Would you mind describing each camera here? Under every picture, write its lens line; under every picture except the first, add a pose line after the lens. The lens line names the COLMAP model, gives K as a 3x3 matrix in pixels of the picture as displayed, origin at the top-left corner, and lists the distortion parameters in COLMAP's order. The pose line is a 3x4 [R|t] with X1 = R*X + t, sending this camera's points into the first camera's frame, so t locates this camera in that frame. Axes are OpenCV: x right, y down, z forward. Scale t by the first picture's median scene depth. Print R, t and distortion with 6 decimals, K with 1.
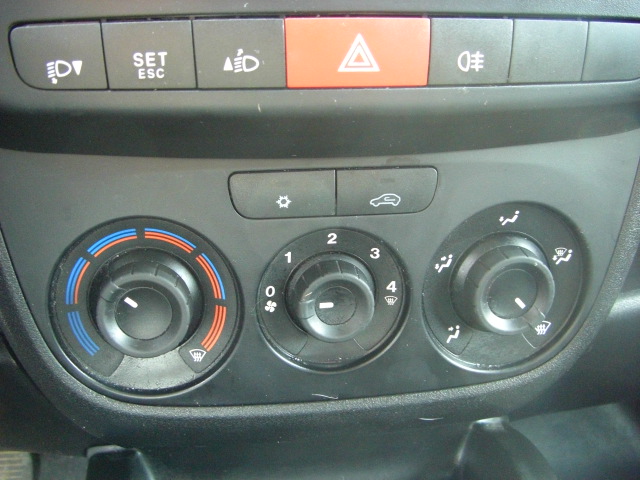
lens RADIAL K [[711.3, 0, 318.7], [0, 711.3, 239.6], [0, 0, 1]] dist [-0.139681, 0.000000]
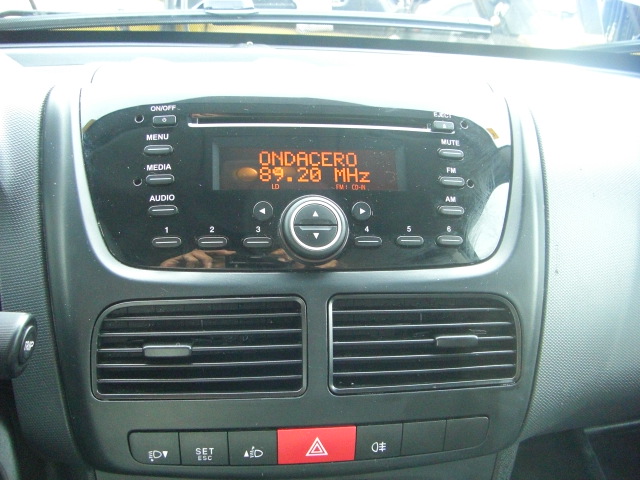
lens RADIAL K [[711.3, 0, 317.4], [0, 711.3, 237.4], [0, 0, 1]] dist [-0.139681, 0.000000]
pose [[0.999608, 0.019788, 0.019785, 0.010970], [-0.016243, 0.986068, -0.165547, -0.498914], [-0.022785, 0.165160, 0.986003, -0.910202]]
